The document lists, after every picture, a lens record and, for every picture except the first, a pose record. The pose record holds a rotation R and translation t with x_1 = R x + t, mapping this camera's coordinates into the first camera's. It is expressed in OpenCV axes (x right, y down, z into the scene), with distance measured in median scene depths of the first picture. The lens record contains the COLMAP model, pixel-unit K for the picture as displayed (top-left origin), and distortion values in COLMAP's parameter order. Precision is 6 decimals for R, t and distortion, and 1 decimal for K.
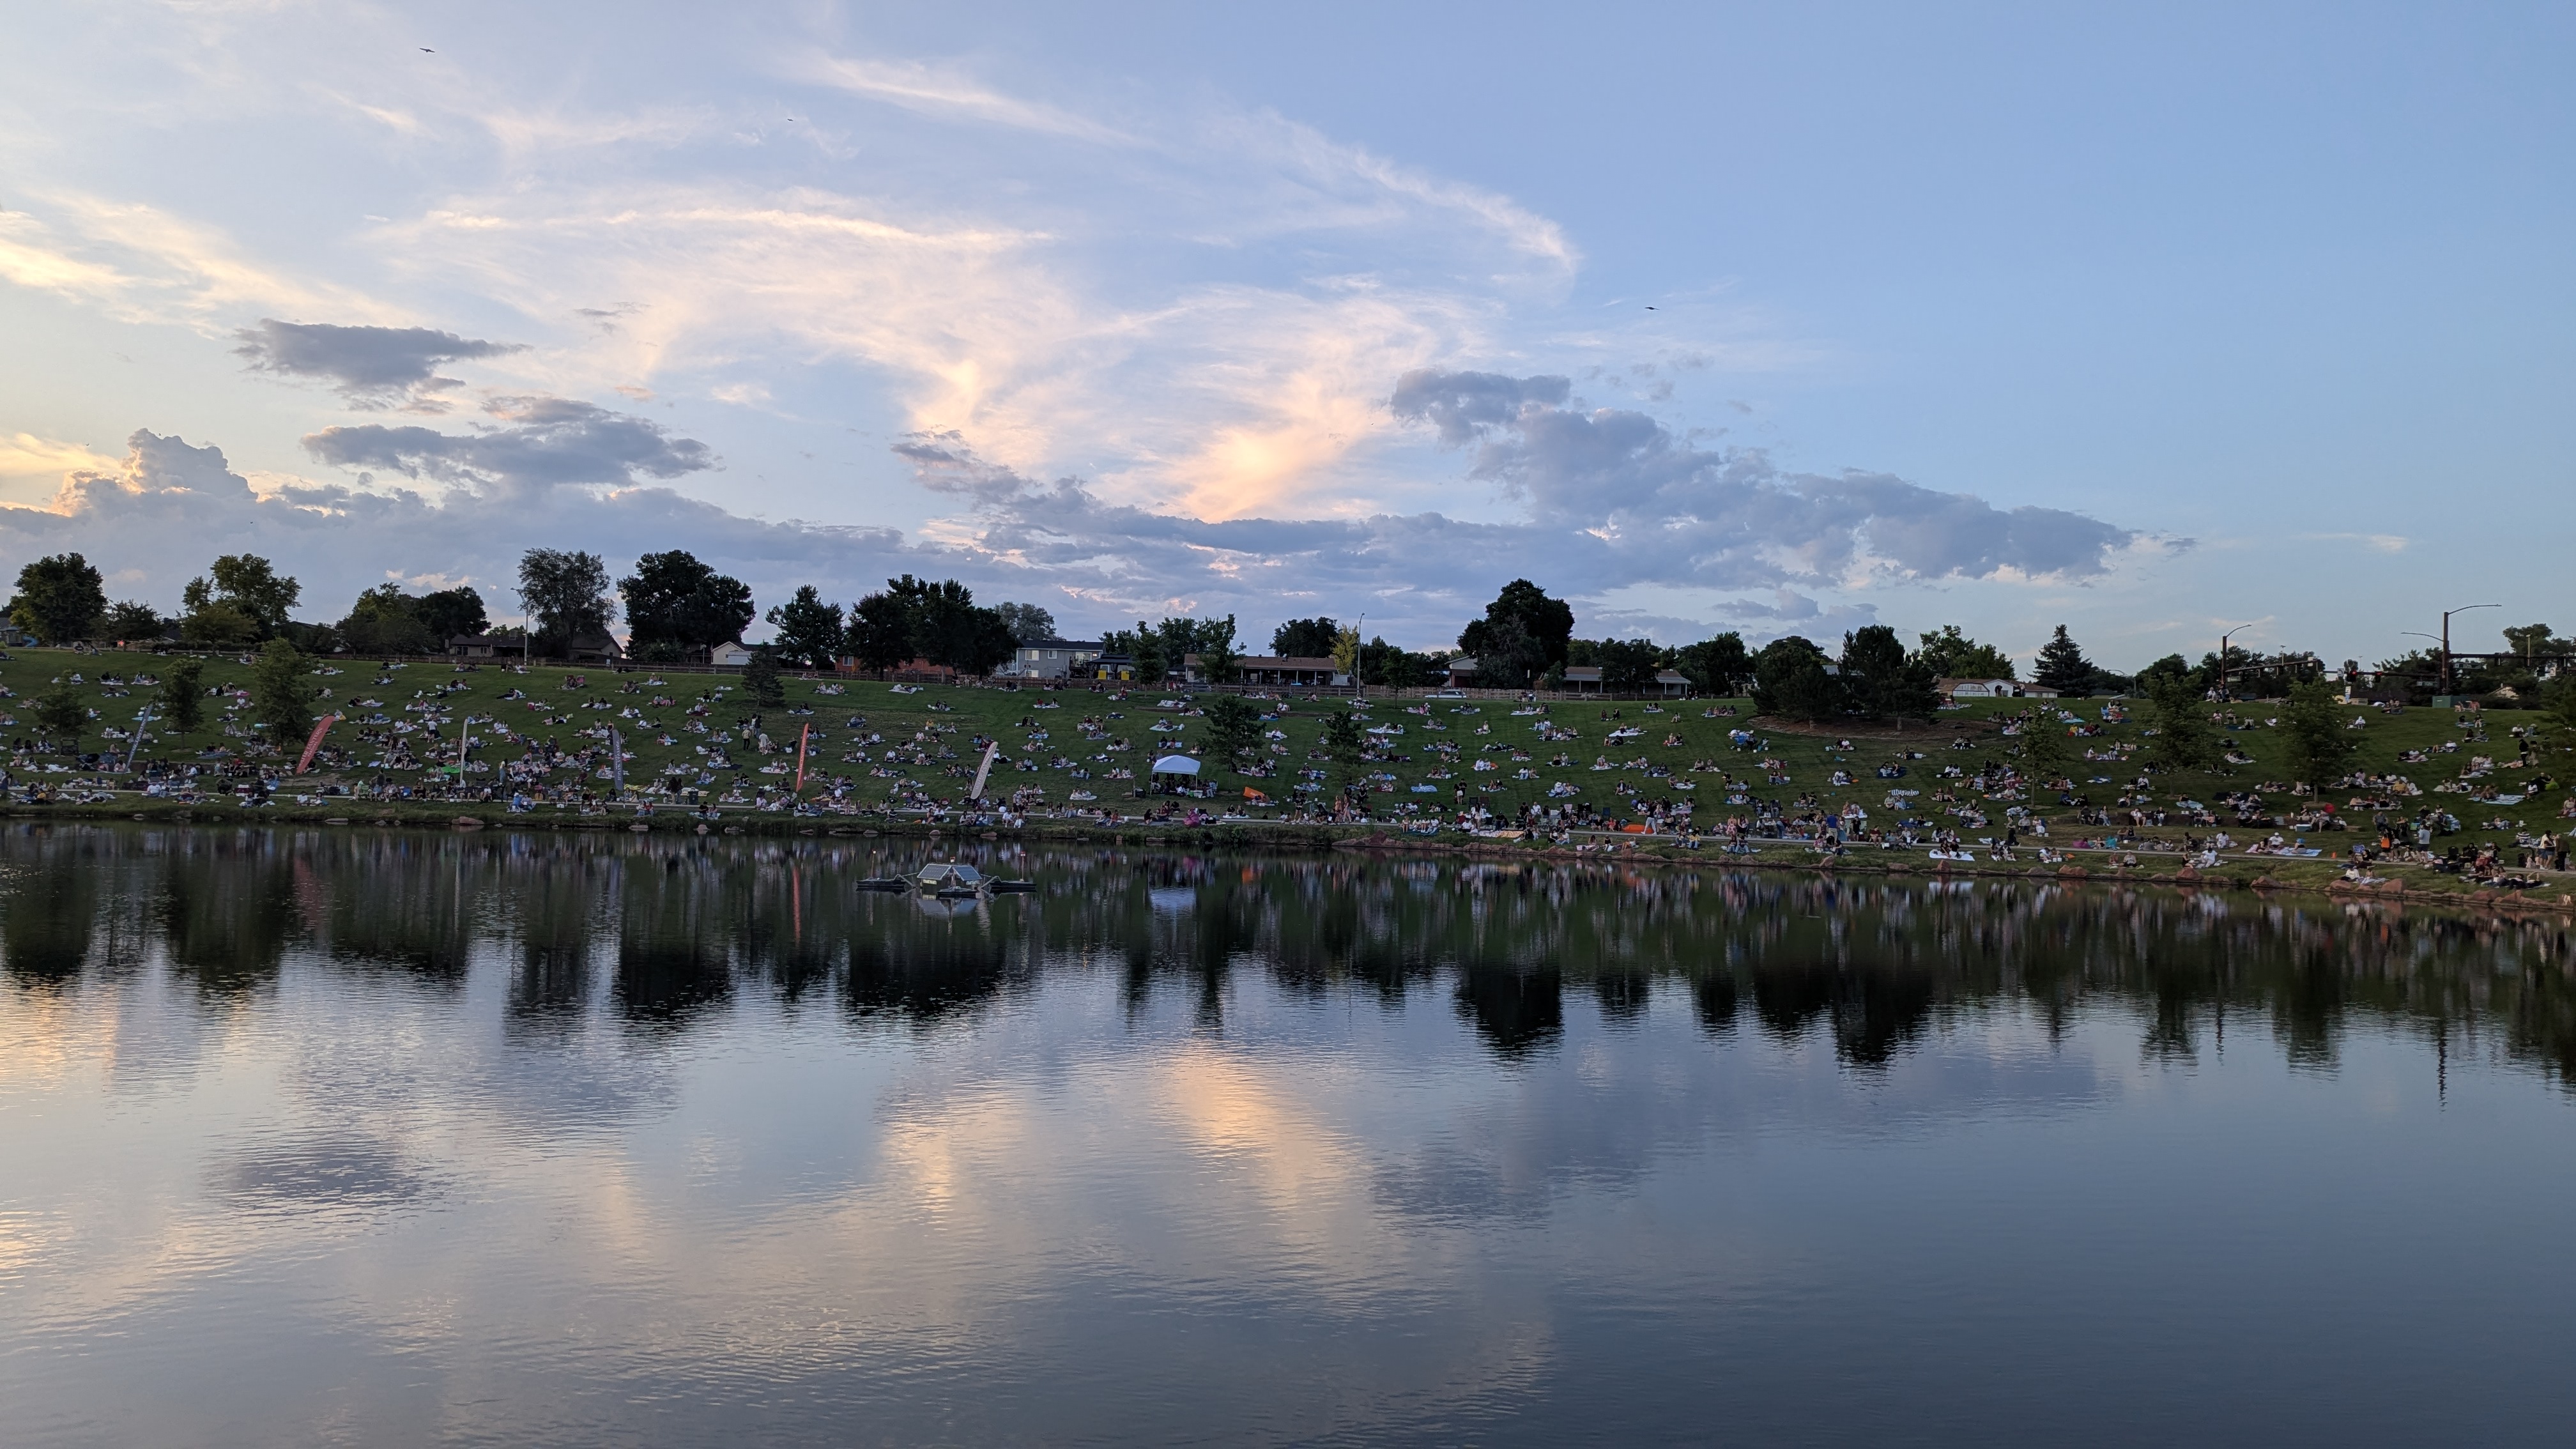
lens RADIAL K [[1835.4, 0, 1265.2], [0, 1835.4, 746.0], [0, 0, 1]] dist [0.078164, -0.073869]
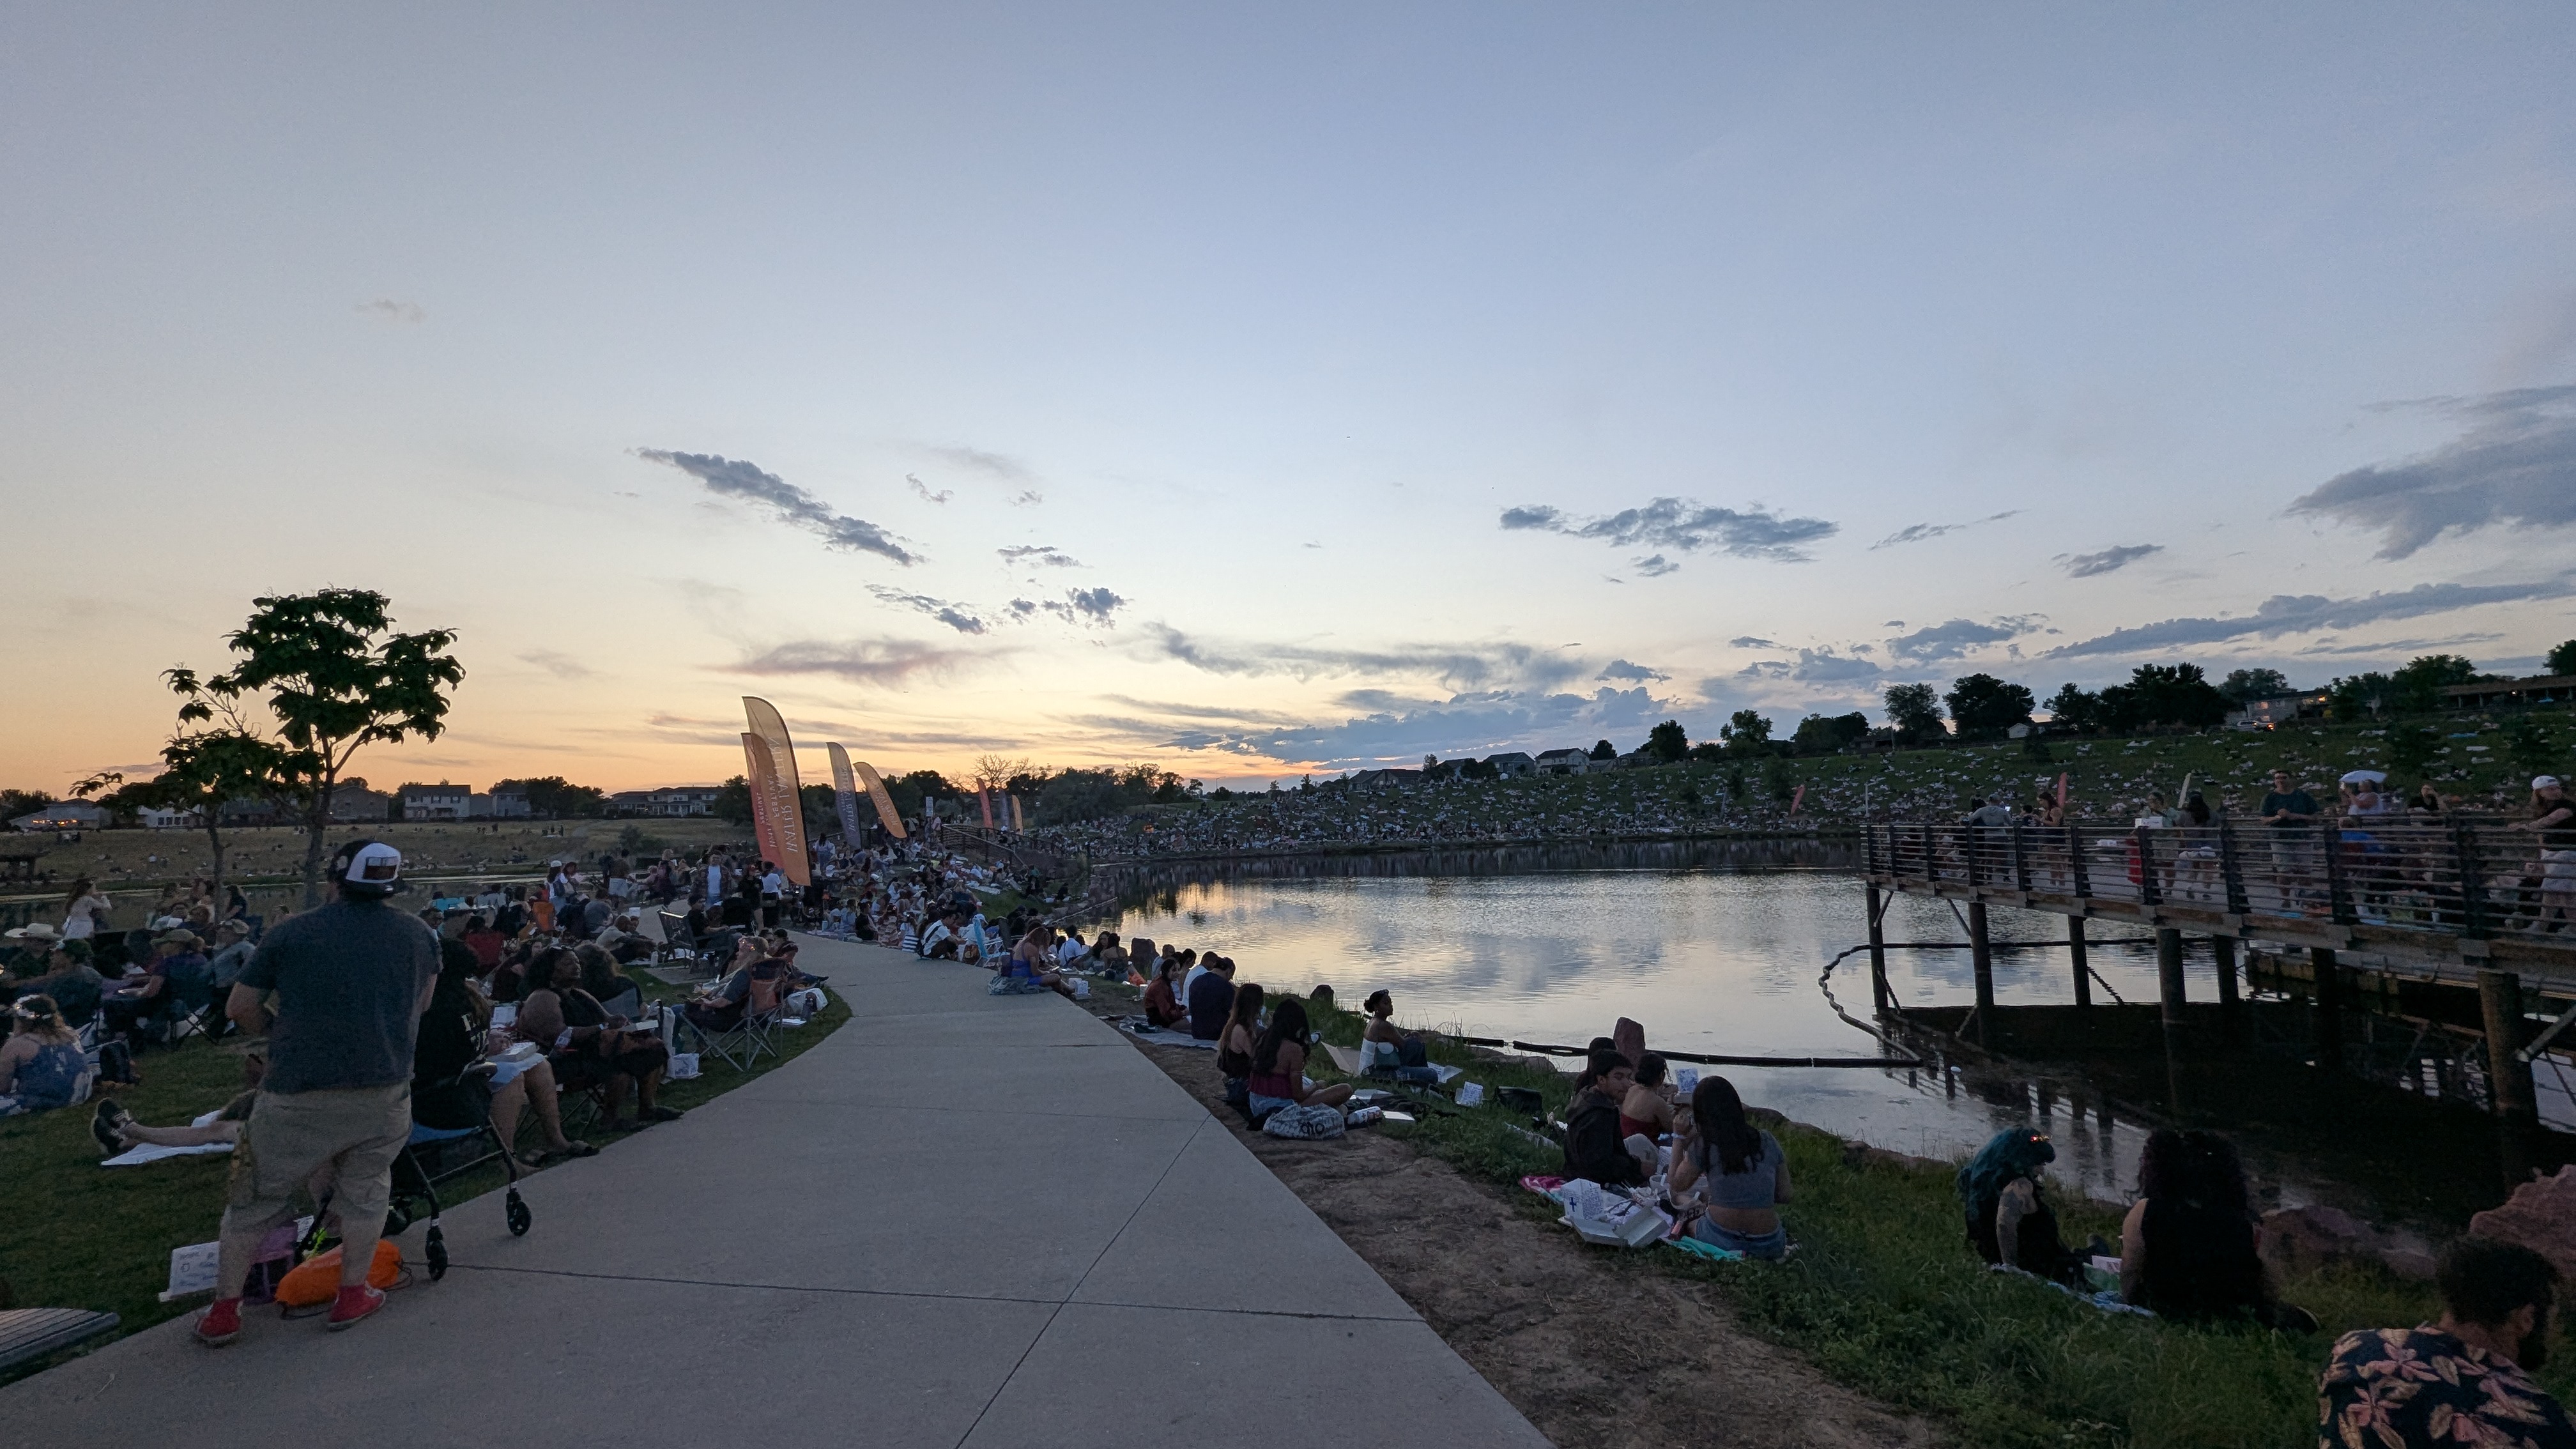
lens RADIAL K [[1066.4, 0, 1297.4], [0, 1066.4, 738.8], [0, 0, 1]] dist [0.001436, -0.000079]
pose [[0.622987, -0.112152, -0.774151, 0.049137], [0.068940, 0.993690, -0.088478, -0.001672], [0.779189, 0.001750, 0.626787, -0.115773]]
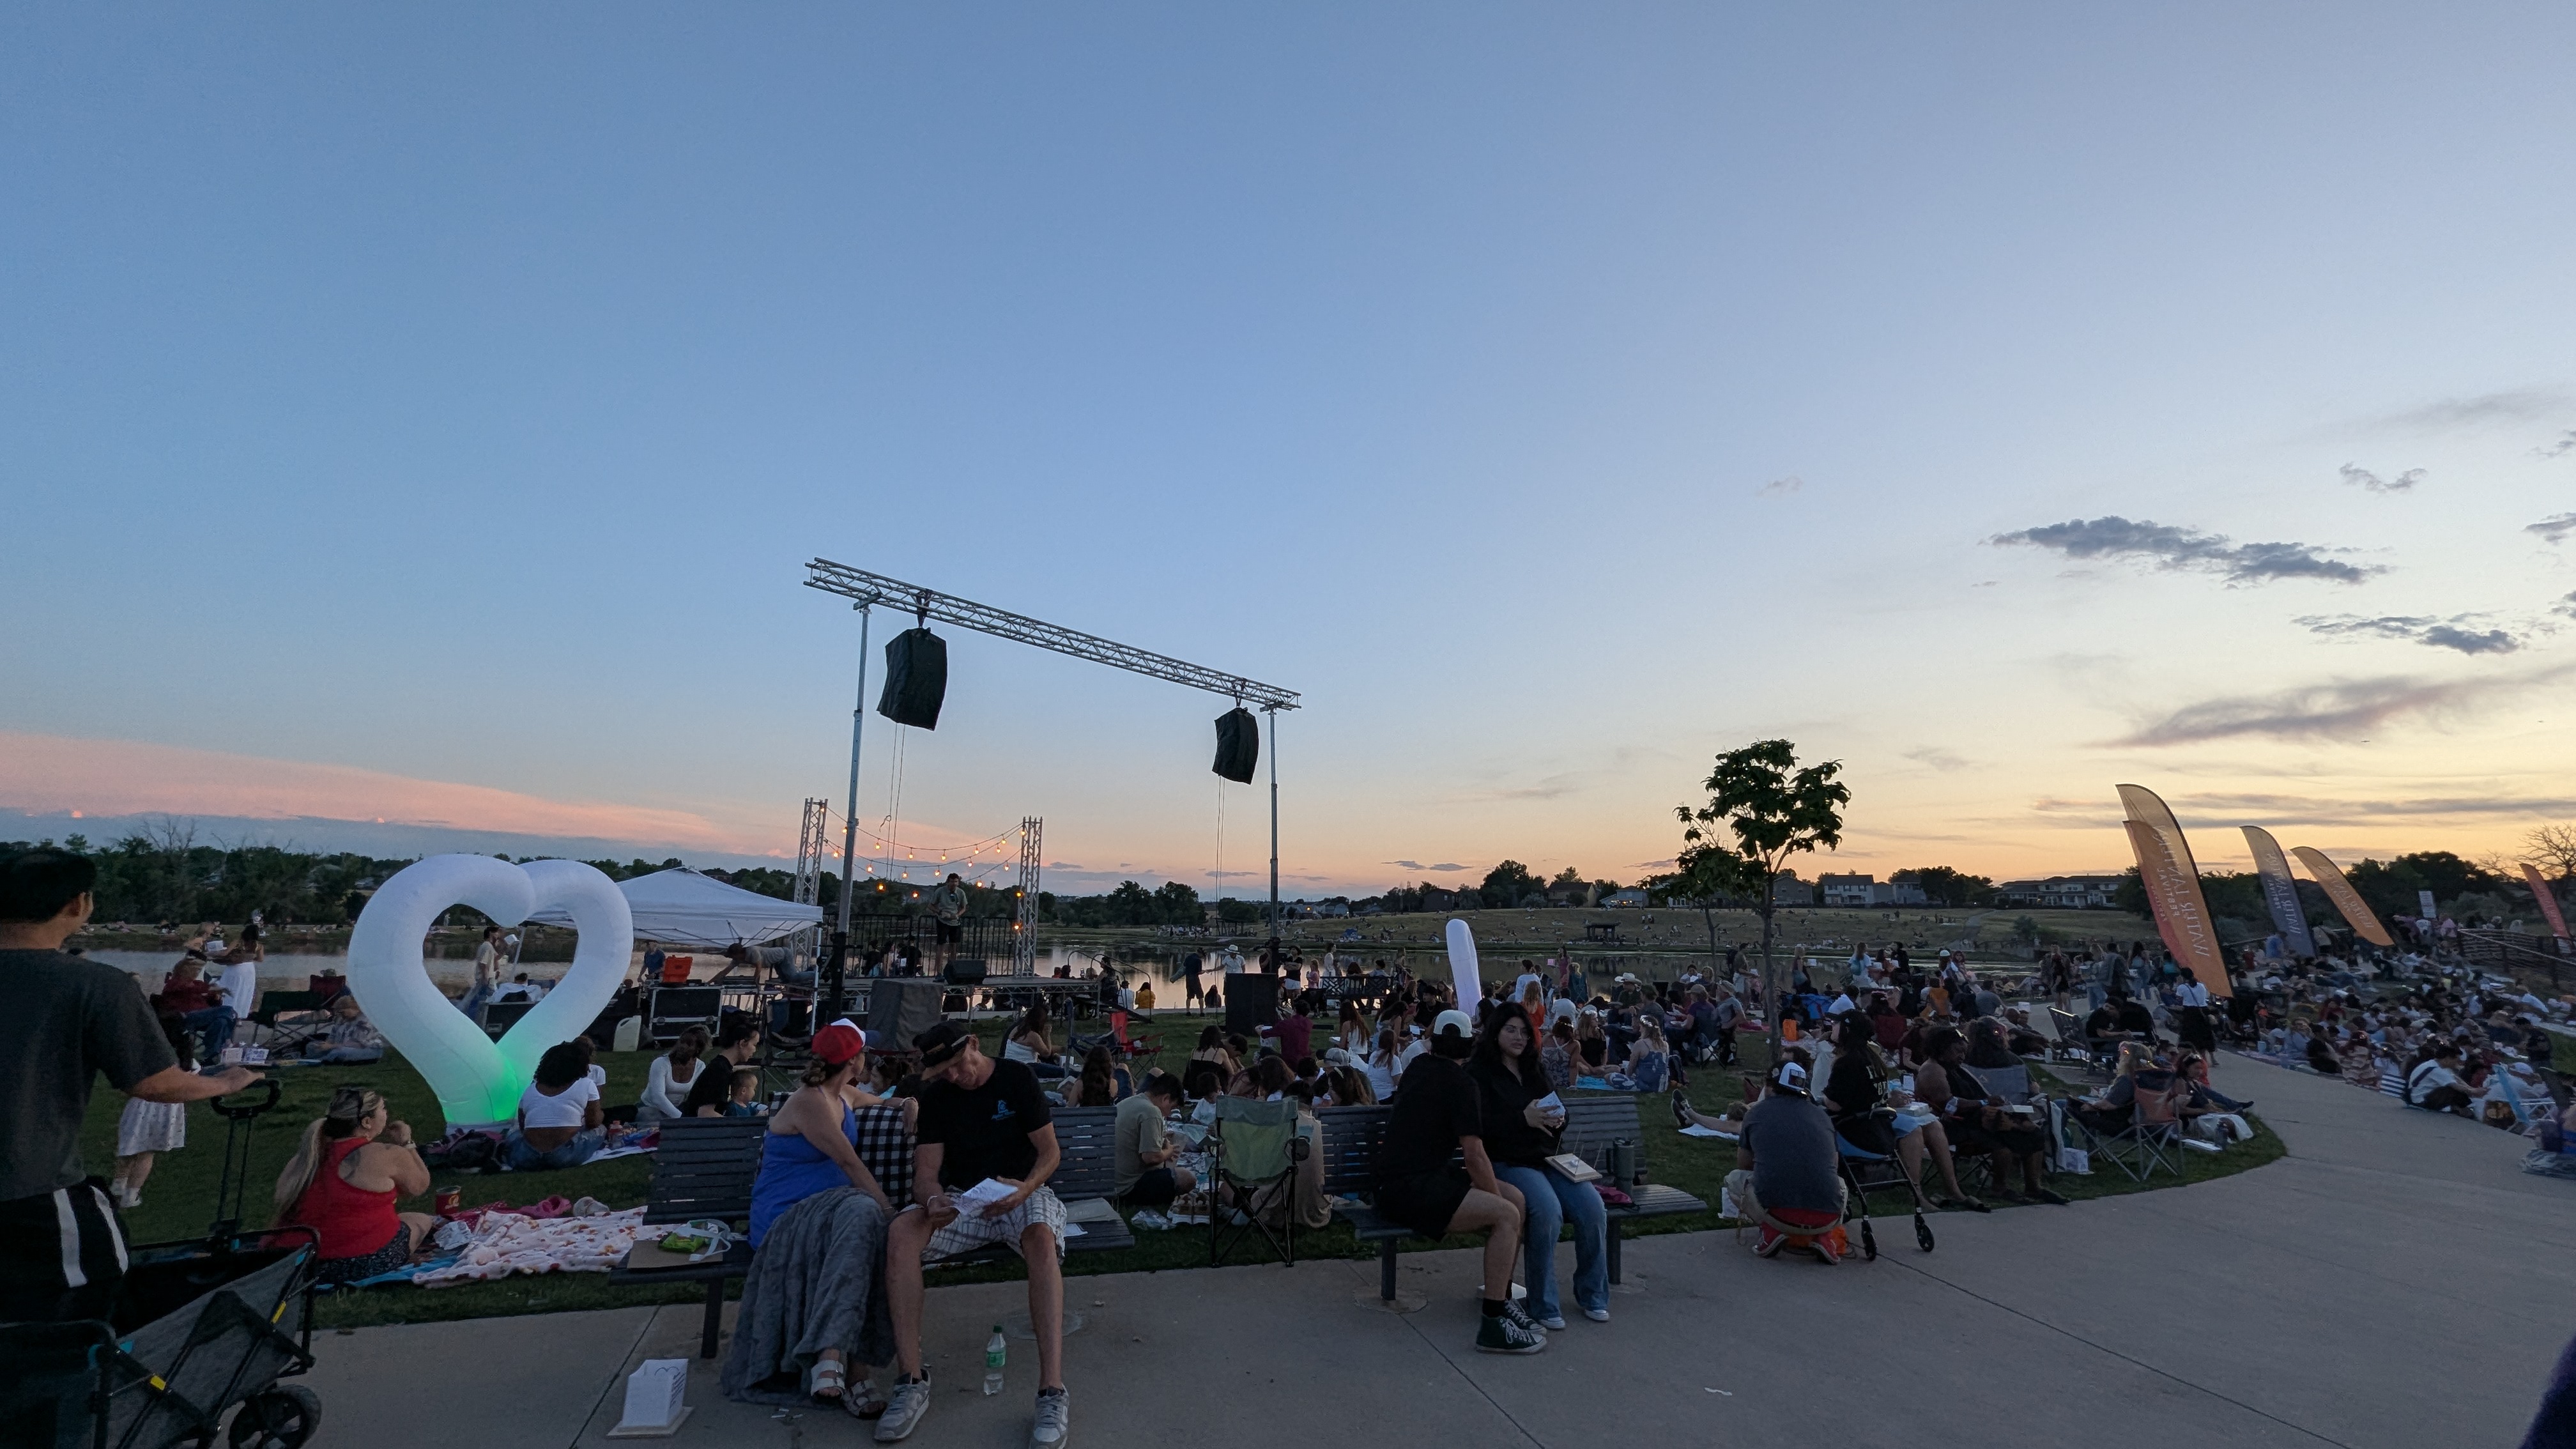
lens RADIAL K [[1066.4, 0, 1298.6], [0, 1066.4, 745.1], [0, 0, 1]] dist [0.001436, -0.000079]
pose [[-0.456285, -0.185008, -0.870388, 0.056220], [-0.007244, 0.978887, -0.204272, -0.001760], [0.889804, -0.086901, -0.447992, -0.115332]]
